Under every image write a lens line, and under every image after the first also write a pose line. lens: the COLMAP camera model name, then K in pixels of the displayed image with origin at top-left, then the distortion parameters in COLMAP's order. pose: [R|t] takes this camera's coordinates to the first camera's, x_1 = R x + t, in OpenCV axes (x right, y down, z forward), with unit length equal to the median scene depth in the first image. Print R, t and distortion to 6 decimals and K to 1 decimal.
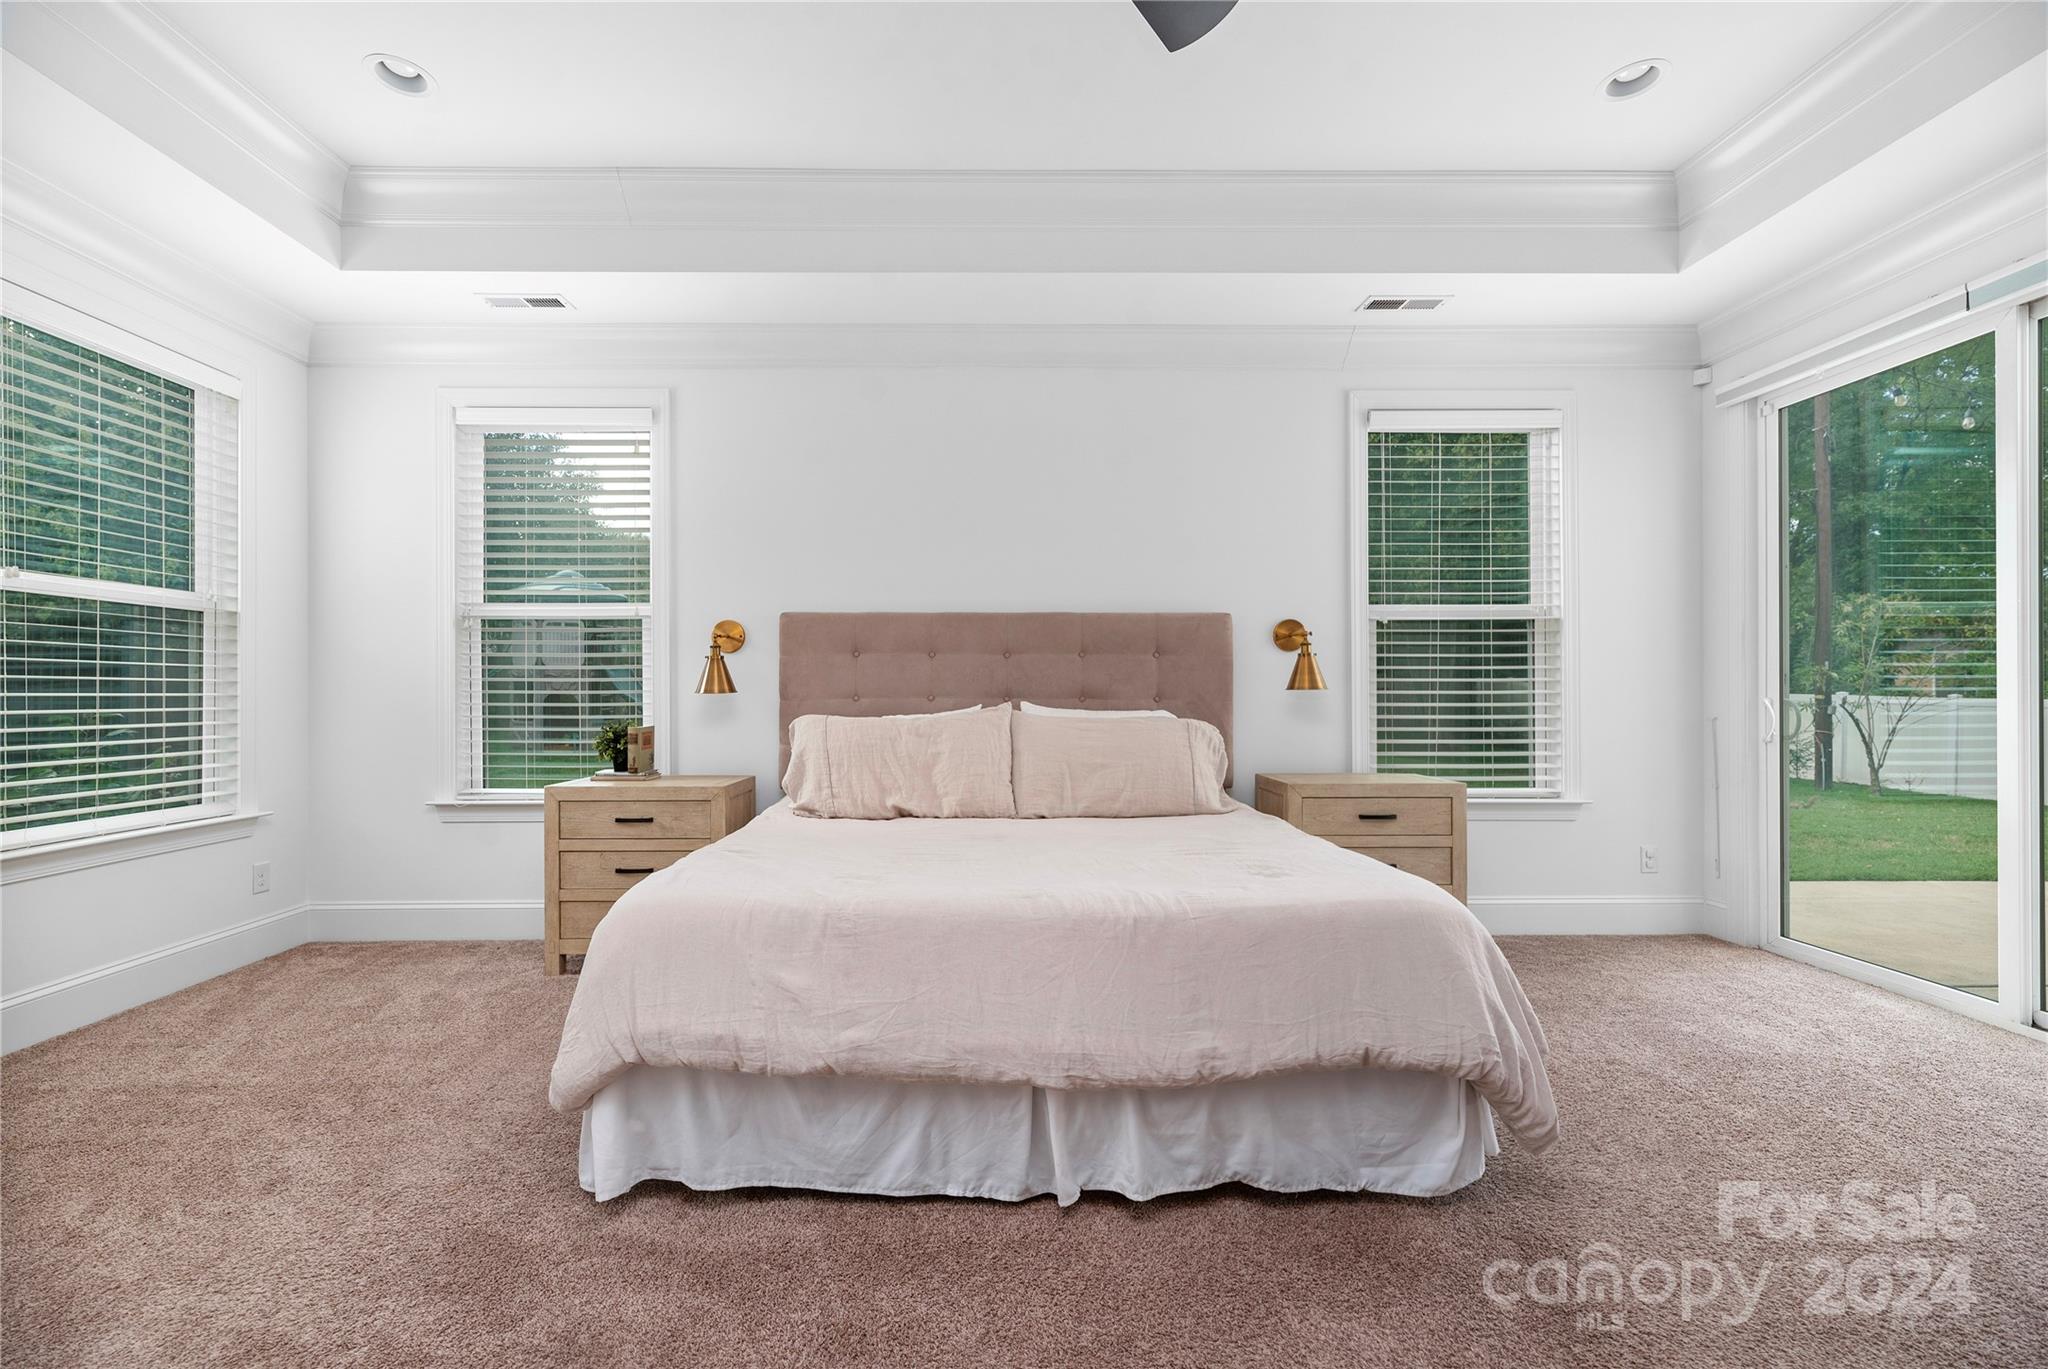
lens RADIAL K [[837.4, 0, 1019.8], [0, 837.4, 684.7], [0, 0, 1]] dist [0.007366, 0.000010]
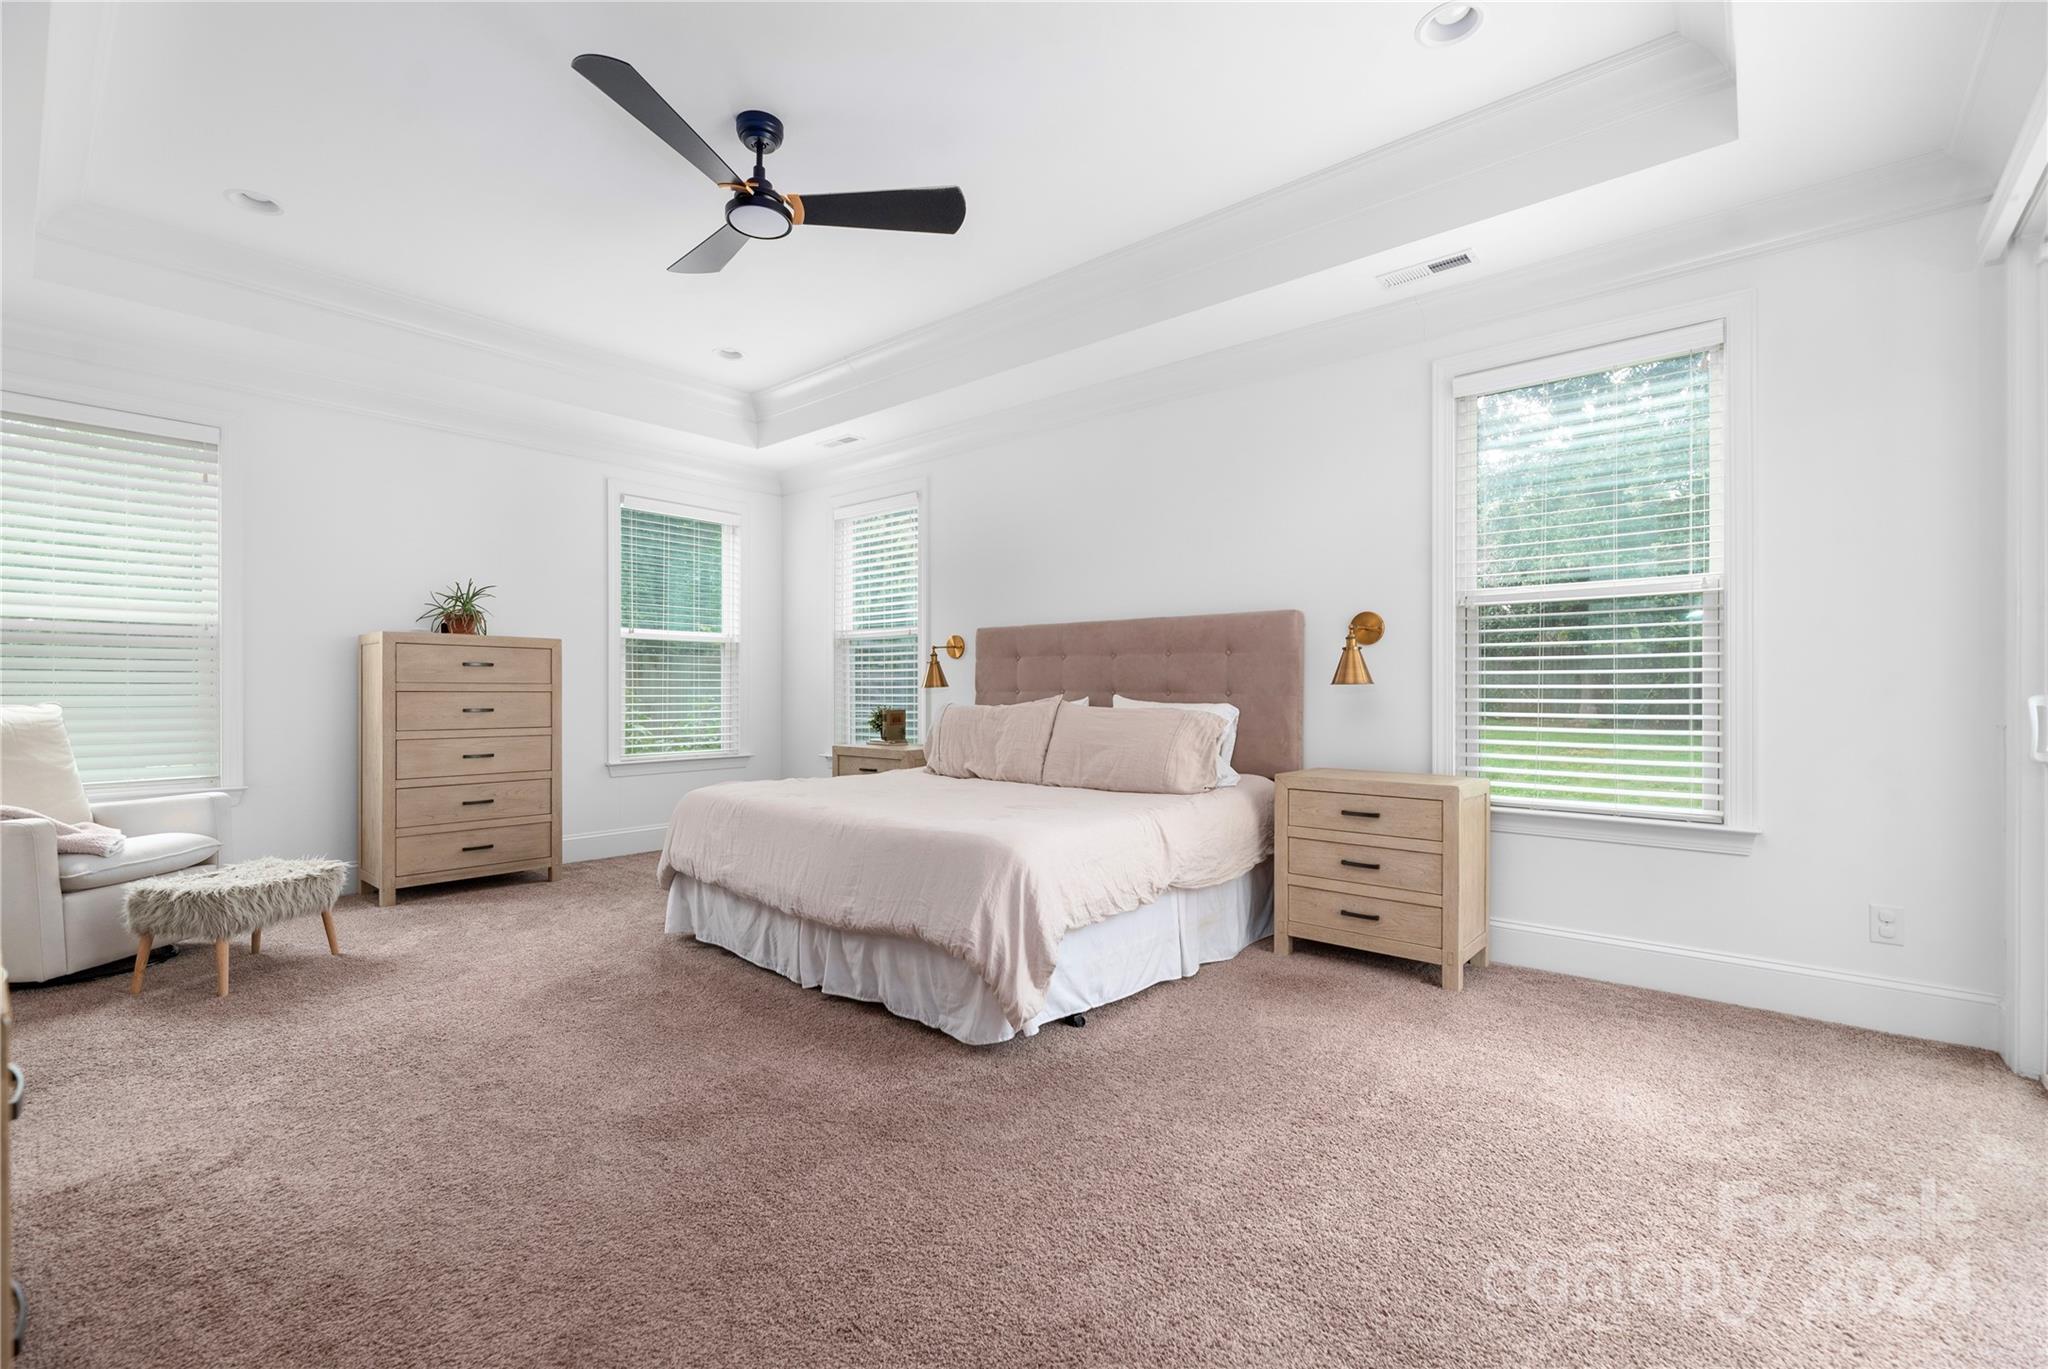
lens RADIAL K [[837.4, 0, 1011.5], [0, 837.4, 689.4], [0, 0, 1]] dist [0.007366, 0.000010]
pose [[0.763839, 0.001189, -0.645405, 0.781866], [0.002475, 0.999986, 0.004771, 0.007316], [0.645402, -0.005241, 0.763825, -0.006748]]
